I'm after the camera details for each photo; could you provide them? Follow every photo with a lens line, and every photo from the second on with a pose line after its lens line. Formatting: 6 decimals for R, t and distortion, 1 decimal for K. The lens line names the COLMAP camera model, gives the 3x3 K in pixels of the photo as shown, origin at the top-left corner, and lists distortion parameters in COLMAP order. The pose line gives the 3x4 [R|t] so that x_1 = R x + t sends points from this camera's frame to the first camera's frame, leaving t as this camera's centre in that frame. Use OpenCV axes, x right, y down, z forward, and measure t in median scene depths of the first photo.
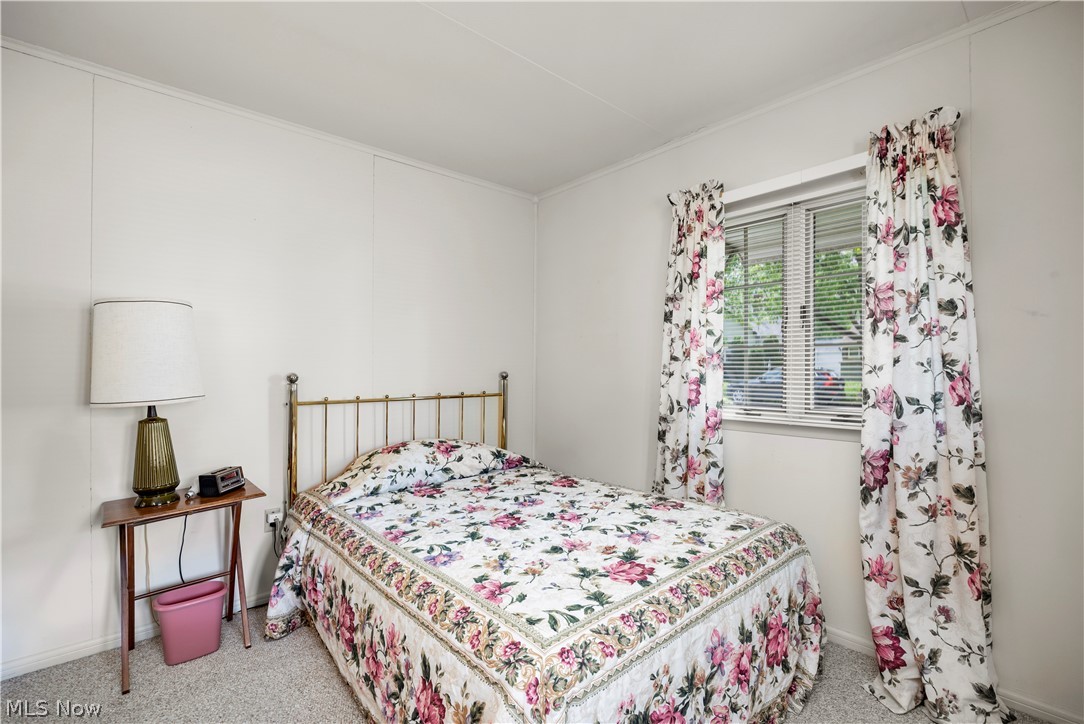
lens RADIAL K [[474.2, 0, 537.8], [0, 474.2, 363.2], [0, 0, 1]] dist [-0.028109, 0.000086]
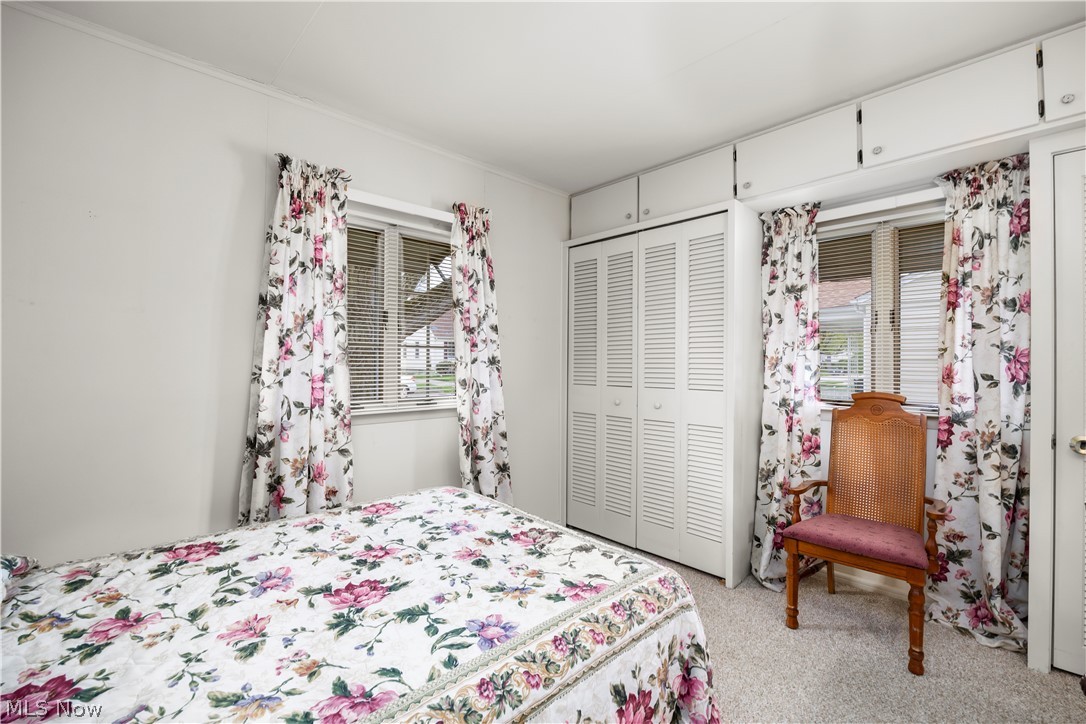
lens RADIAL K [[475.0, 0, 537.8], [0, 475.0, 359.7], [0, 0, 1]] dist [-0.028109, 0.000086]
pose [[-0.032373, 0.000718, 0.999476, -0.822746], [-0.020176, 0.999795, -0.001372, -0.008545], [-0.999272, -0.020210, -0.032352, 0.840908]]
